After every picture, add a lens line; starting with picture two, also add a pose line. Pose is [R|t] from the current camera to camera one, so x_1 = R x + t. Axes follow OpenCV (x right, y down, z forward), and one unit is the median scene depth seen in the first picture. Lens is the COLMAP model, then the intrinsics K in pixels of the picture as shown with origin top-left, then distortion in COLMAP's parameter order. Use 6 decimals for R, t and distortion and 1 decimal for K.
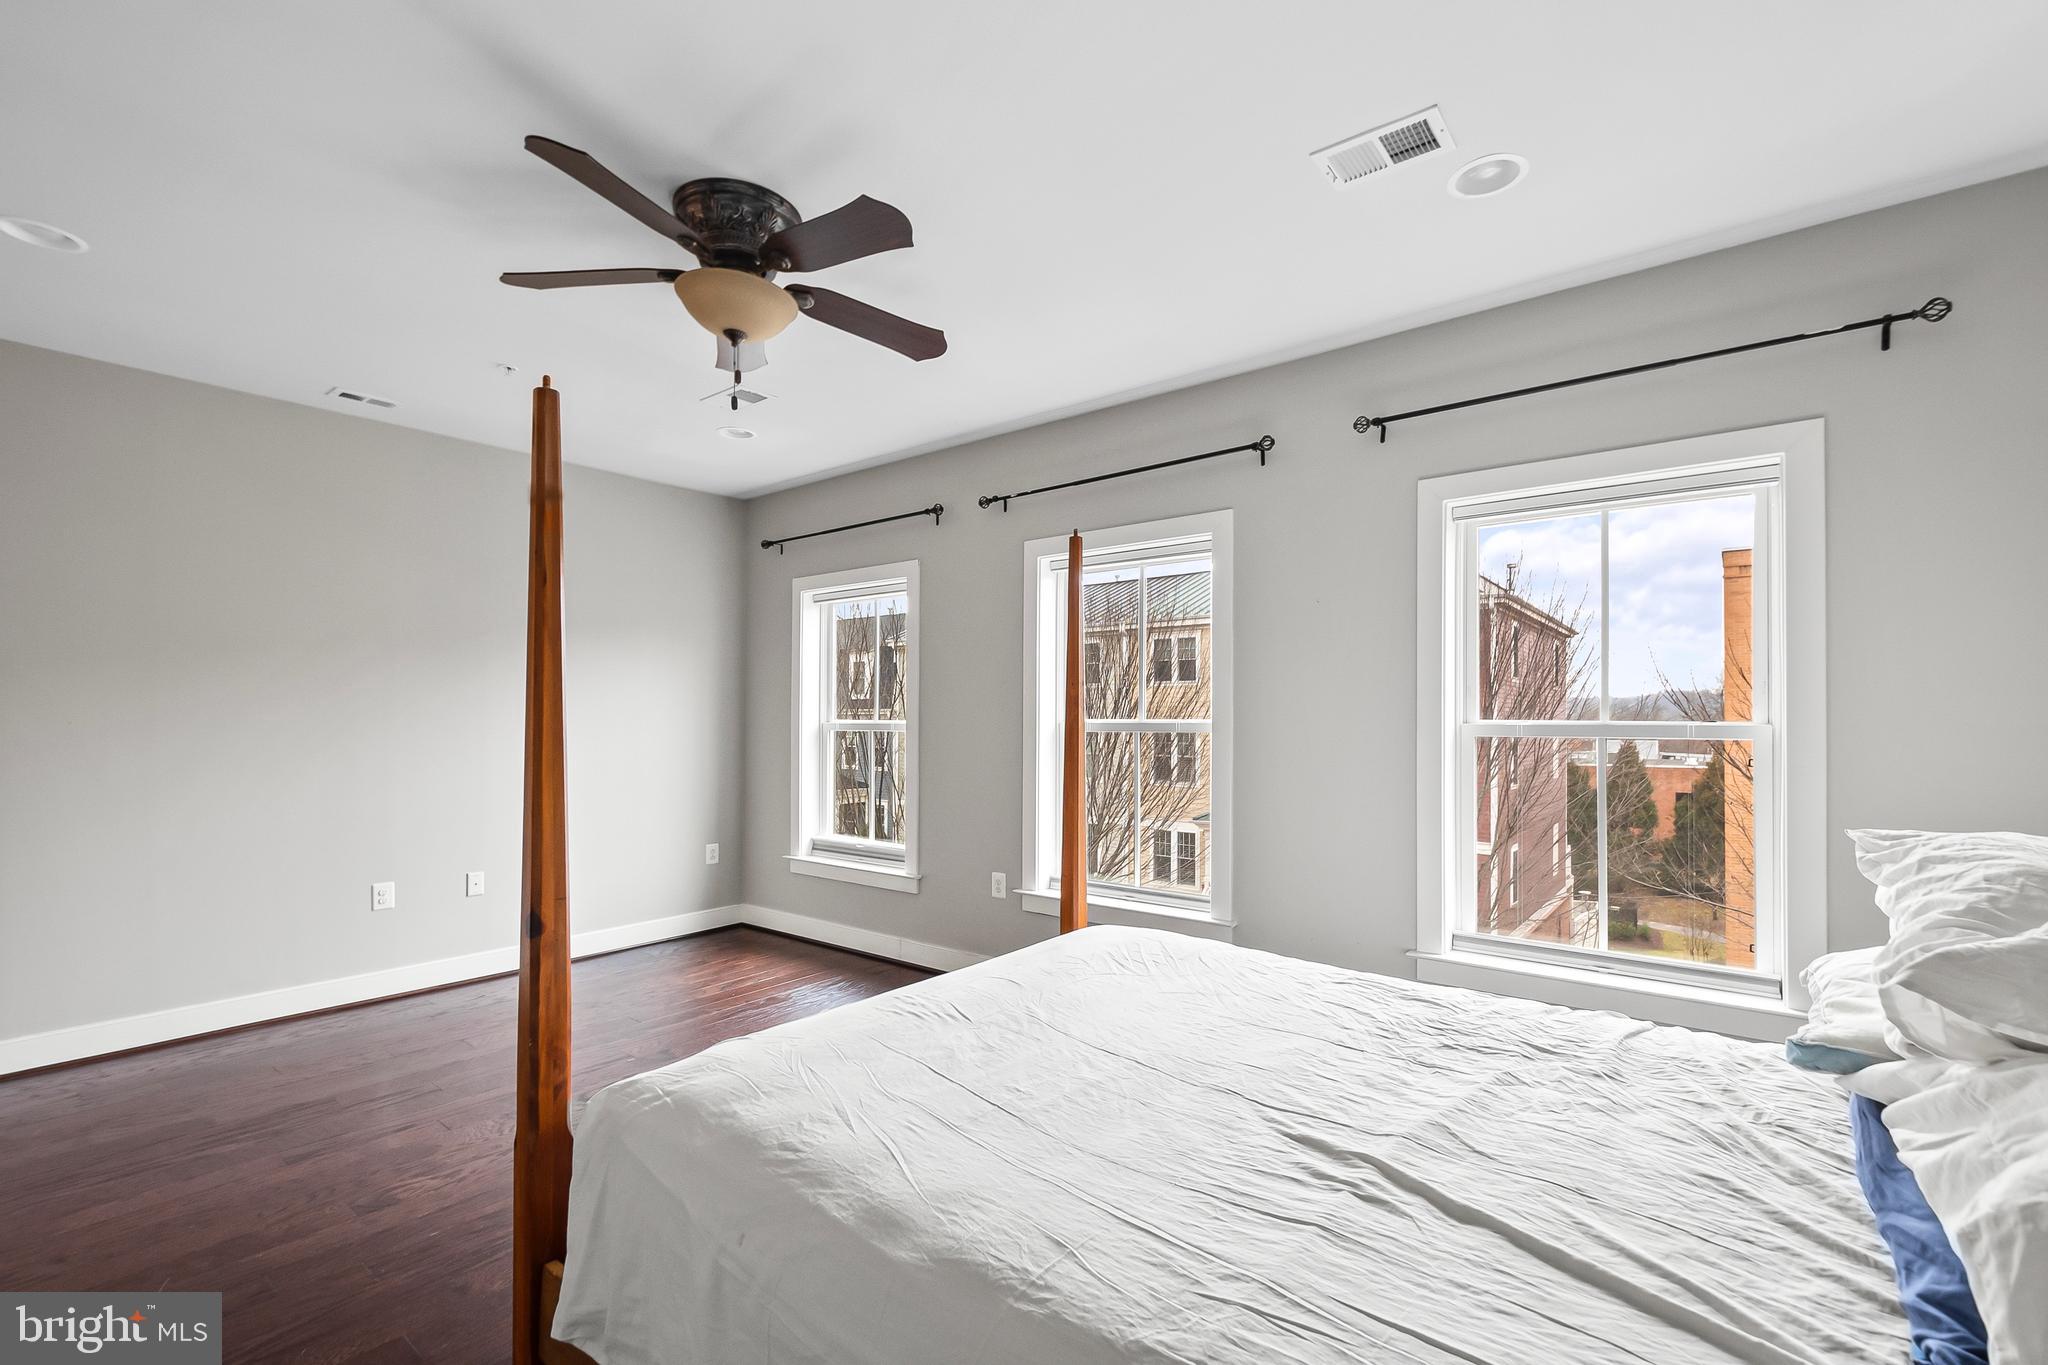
lens RADIAL K [[884.8, 0, 1043.0], [0, 884.8, 710.6], [0, 0, 1]] dist [0.001884, 0.000468]
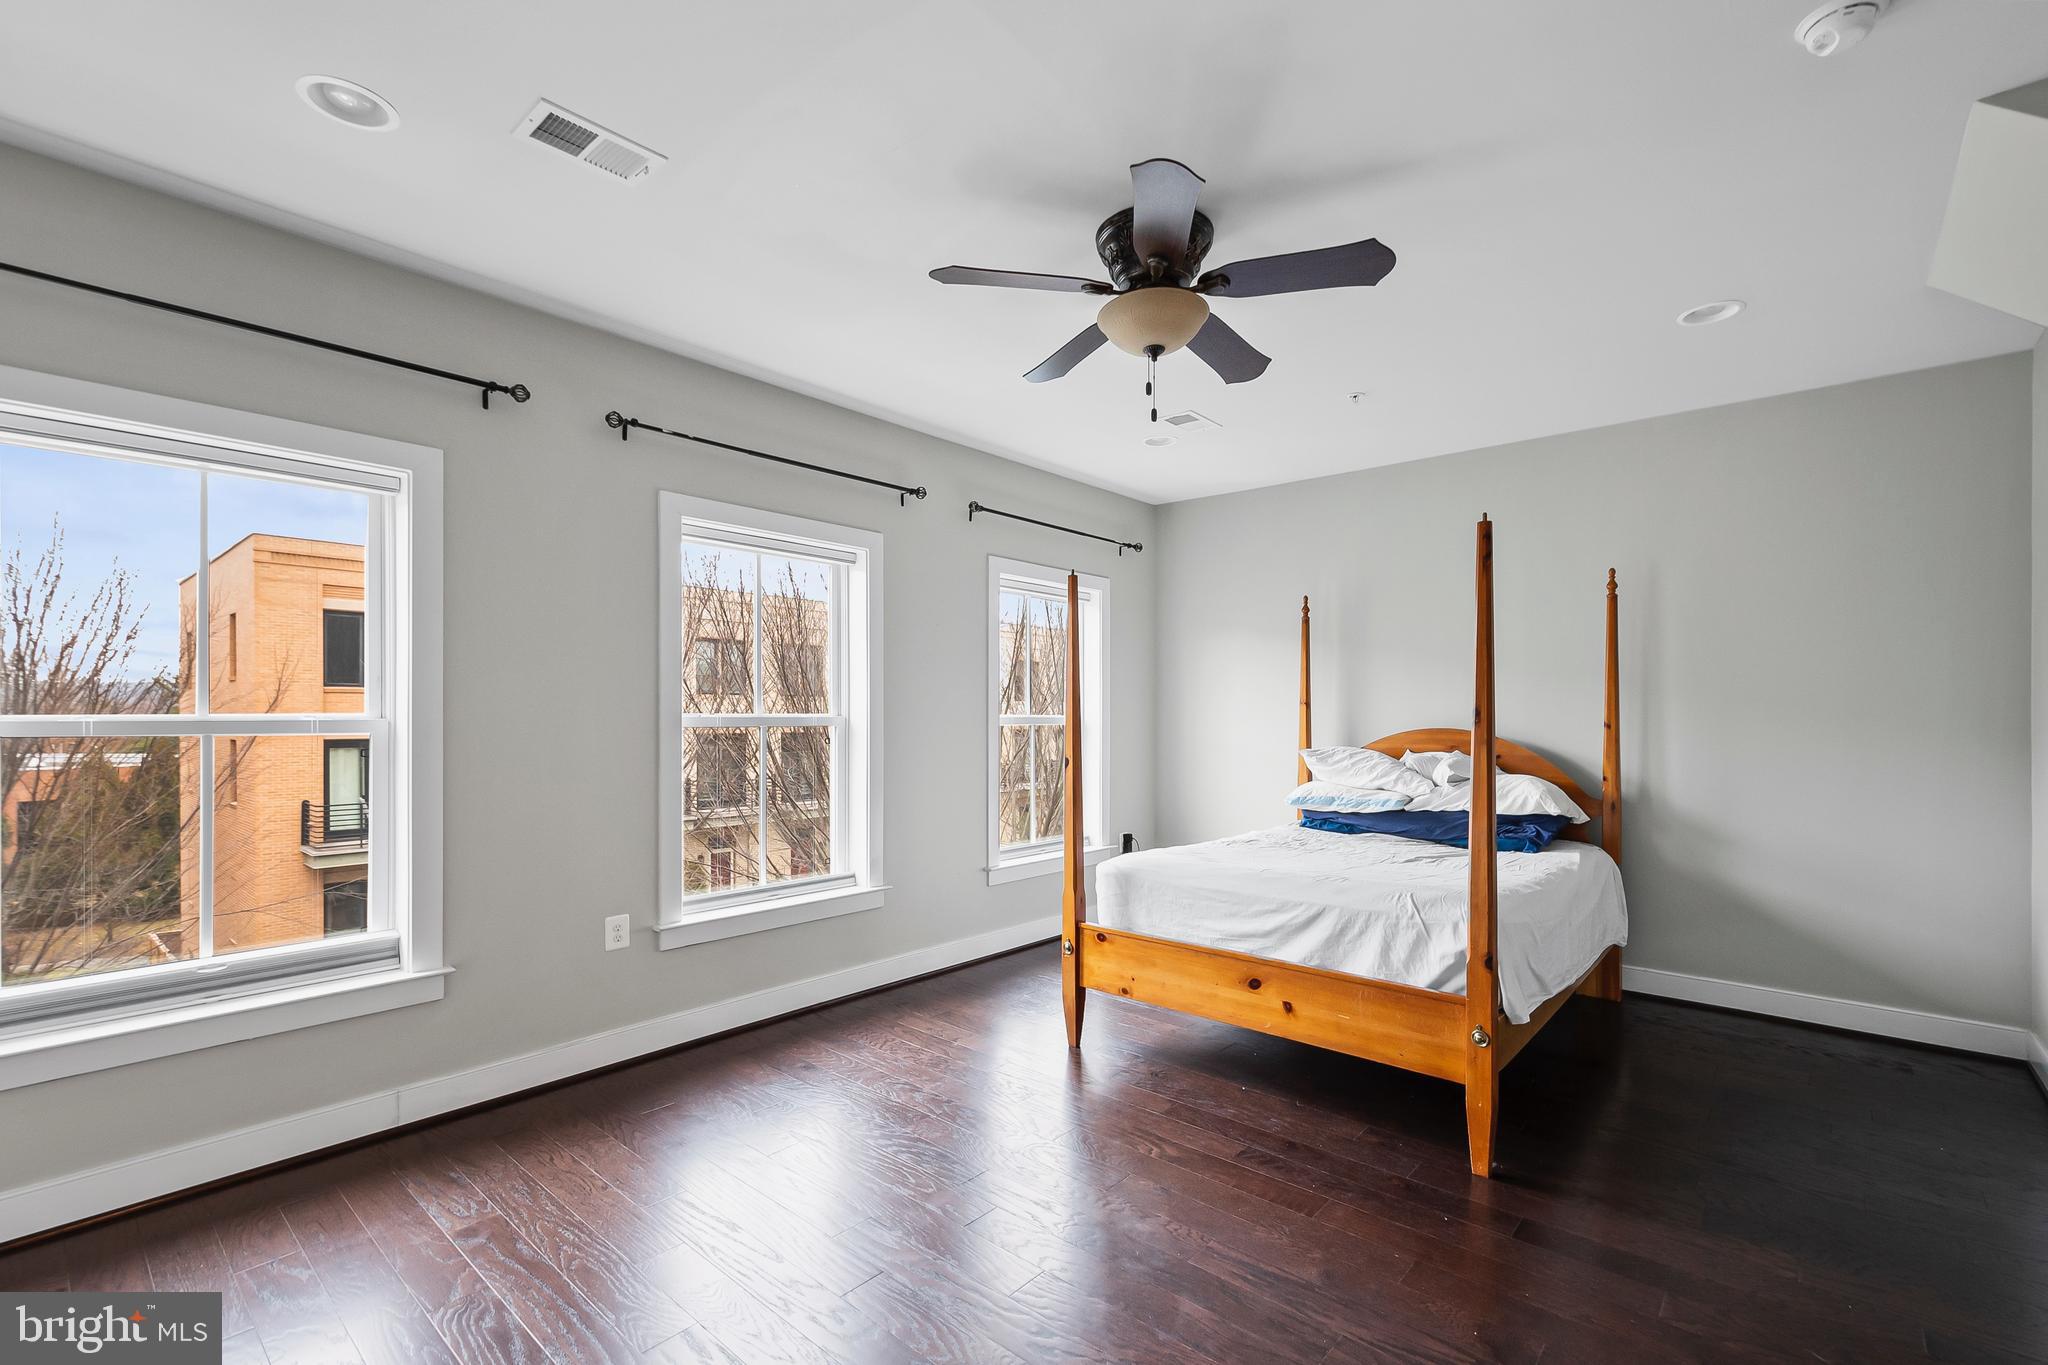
lens RADIAL K [[909.4, 0, 1008.6], [0, 909.4, 727.3], [0, 0, 1]] dist [0.009959, -0.000248]
pose [[0.062700, -0.013462, 0.997942, -0.802048], [-0.011702, 0.999830, 0.014223, 0.007092], [-0.997964, -0.012569, 0.062532, 0.617183]]
